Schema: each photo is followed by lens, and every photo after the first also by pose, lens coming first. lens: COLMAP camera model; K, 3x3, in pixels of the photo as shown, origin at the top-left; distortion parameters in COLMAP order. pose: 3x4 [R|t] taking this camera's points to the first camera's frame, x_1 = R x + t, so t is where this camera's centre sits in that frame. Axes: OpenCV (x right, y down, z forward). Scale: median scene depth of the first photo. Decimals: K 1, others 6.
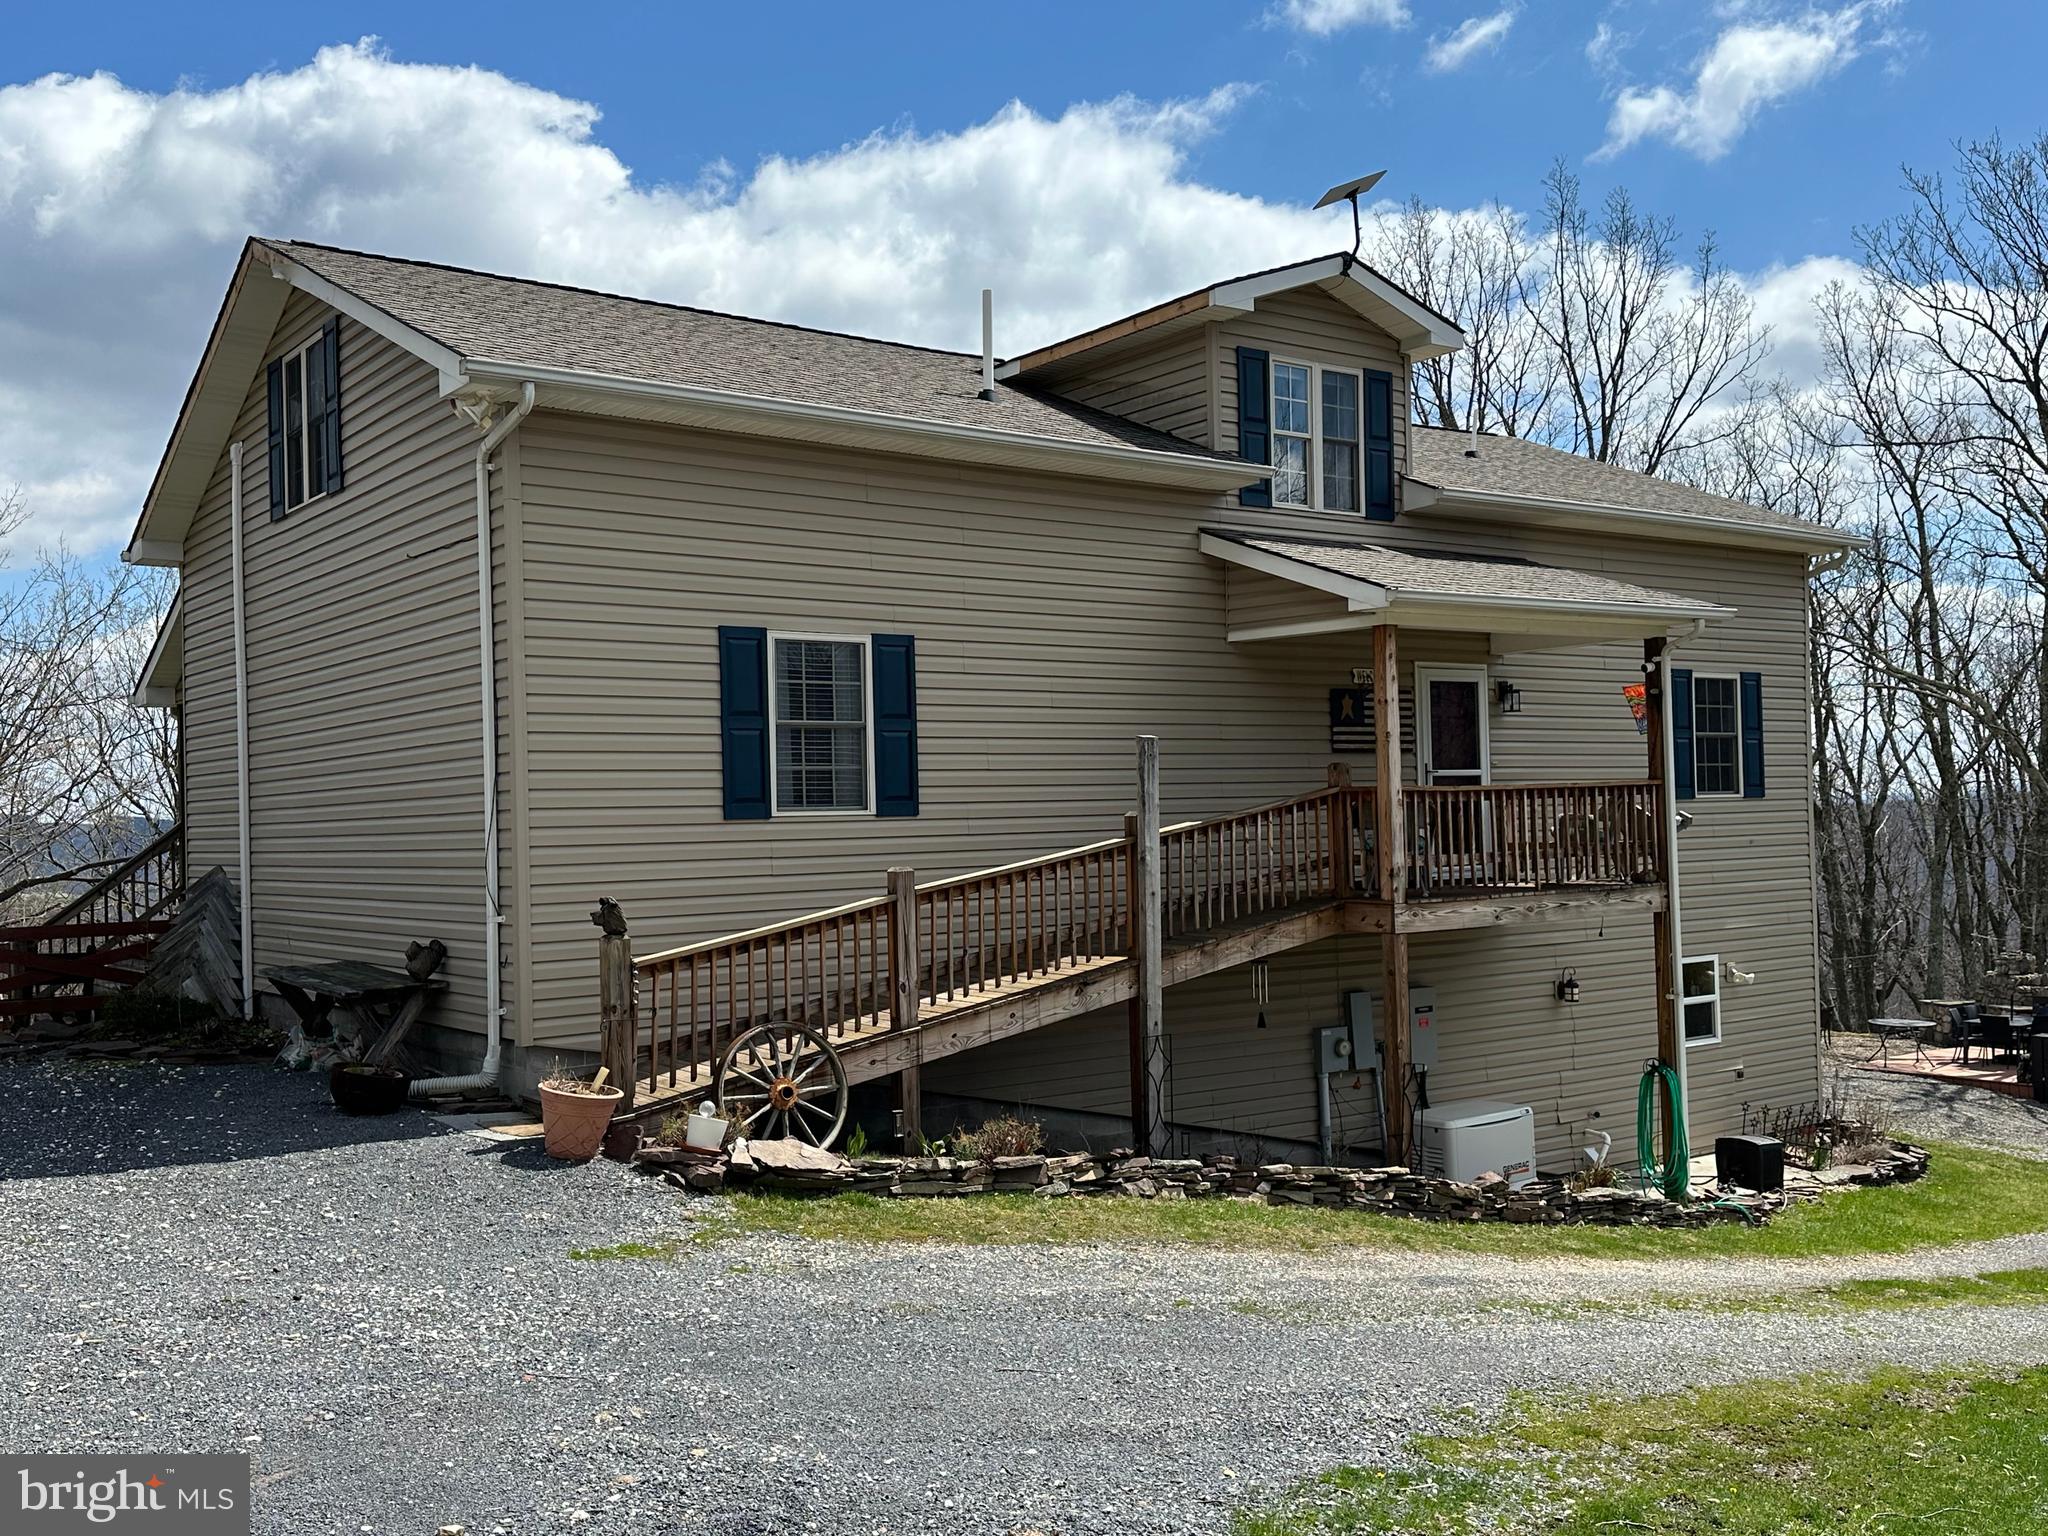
lens RADIAL K [[1878.2, 0, 1024.0], [0, 1878.2, 768.0], [0, 0, 1]] dist [0.148472, -0.254941]
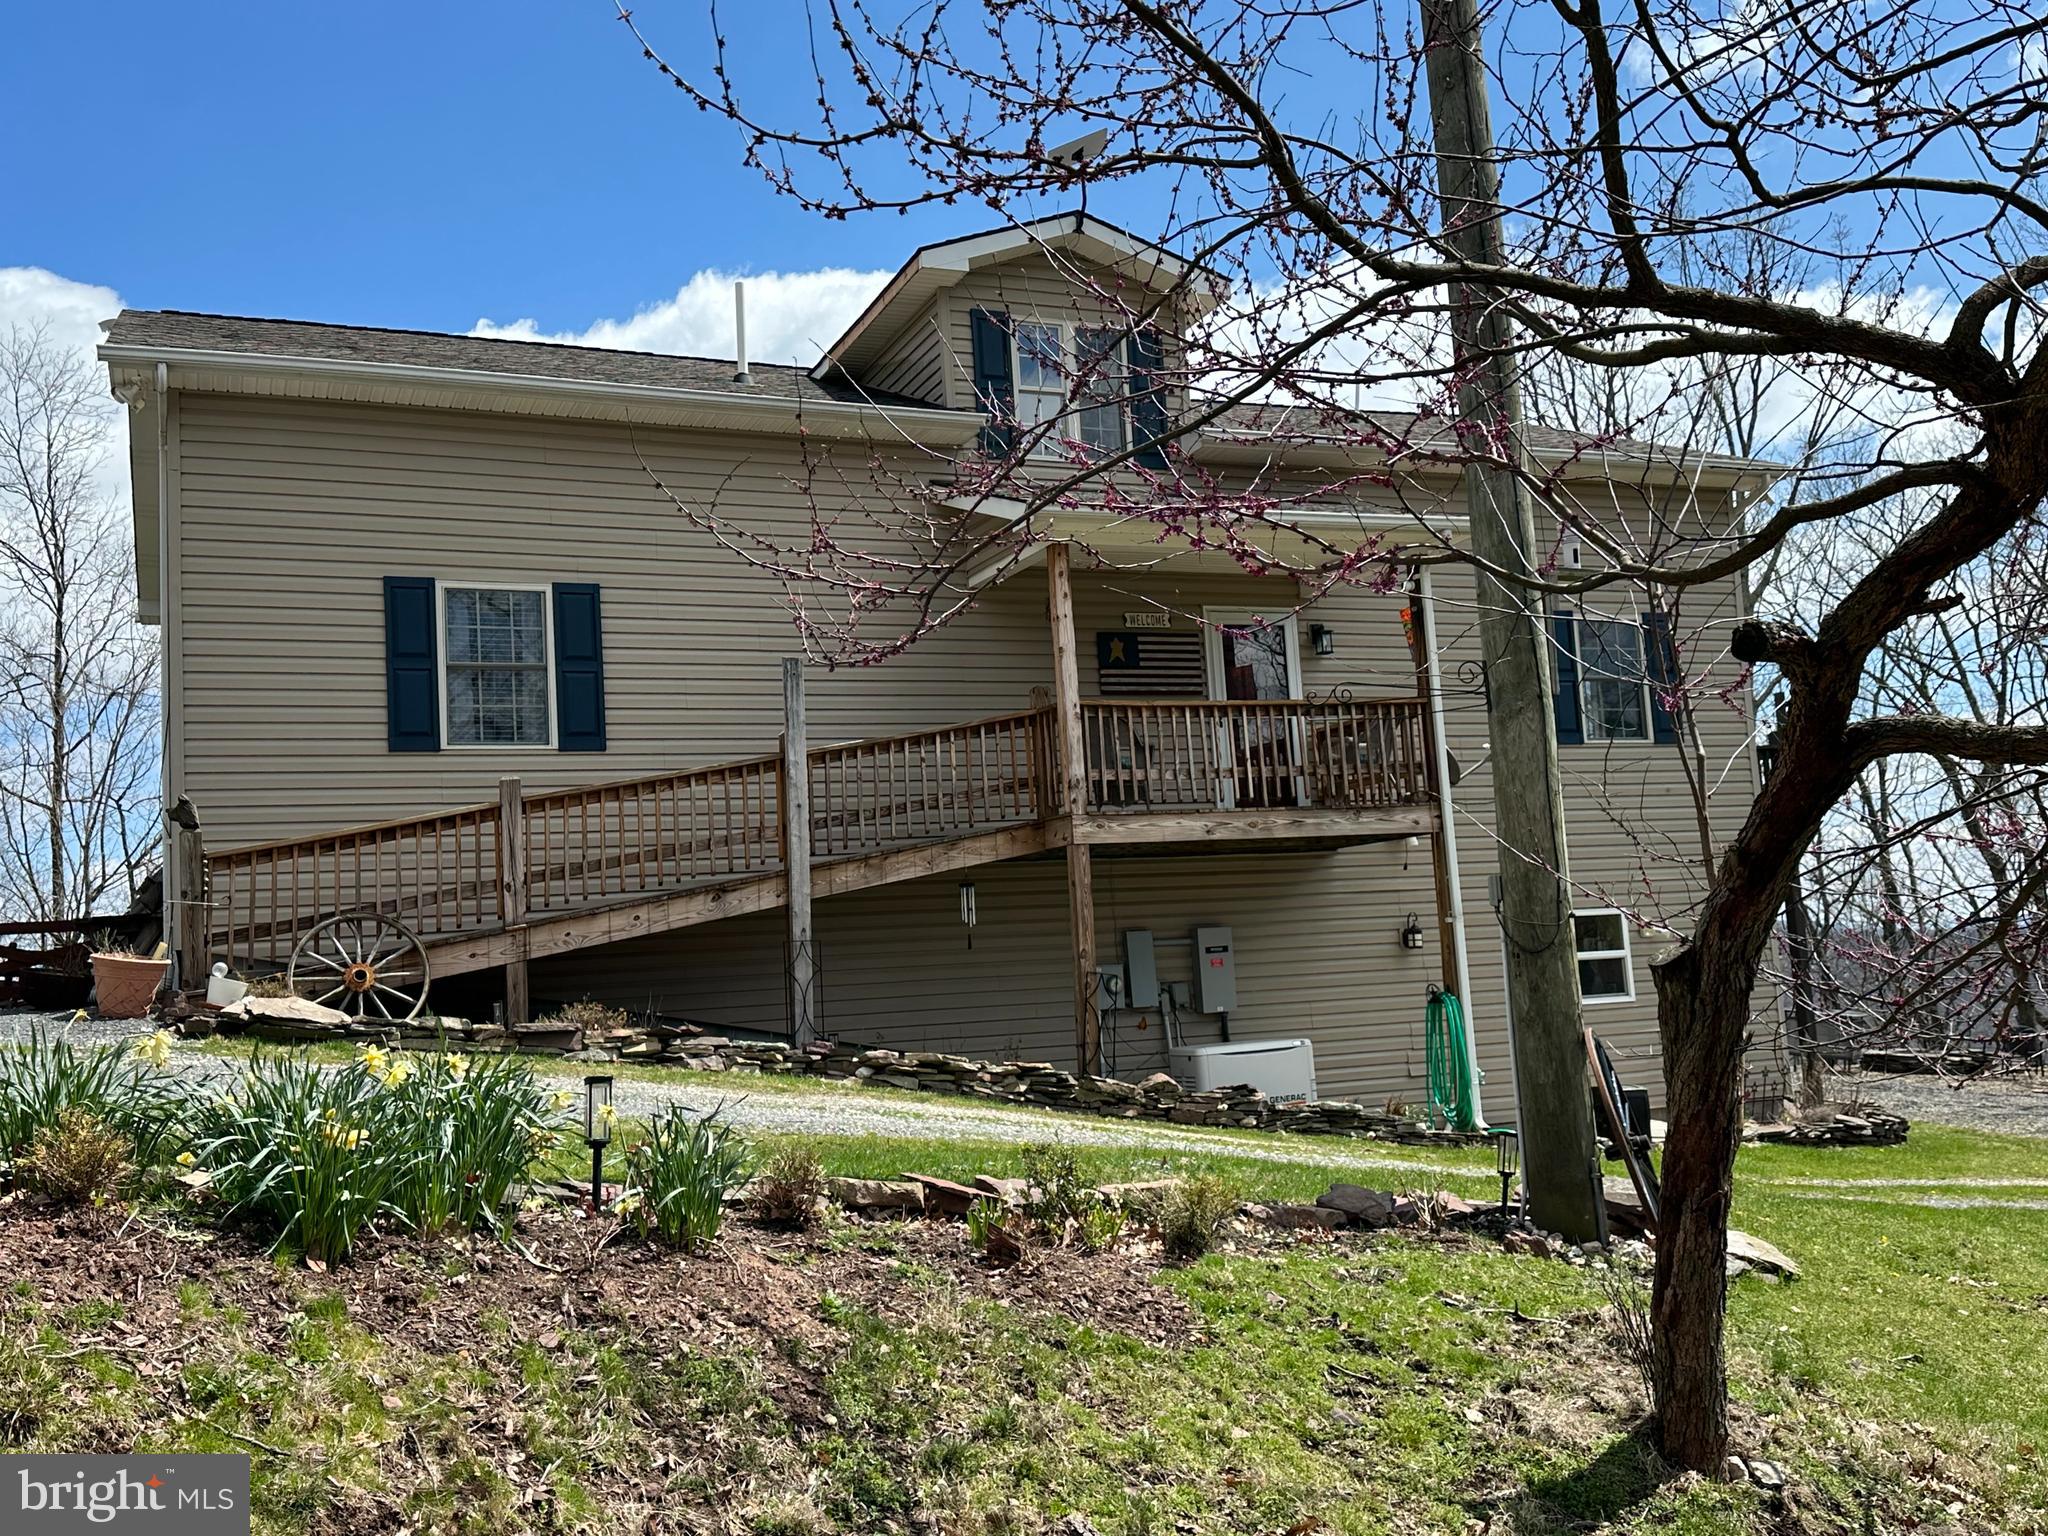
lens RADIAL K [[1878.2, 0, 1024.0], [0, 1878.2, 768.0], [0, 0, 1]] dist [0.148472, -0.254941]
pose [[0.972051, -0.061727, -0.226508, 0.425133], [0.043559, 0.995483, -0.084352, 0.138831], [0.230691, 0.072128, 0.970350, 0.017917]]
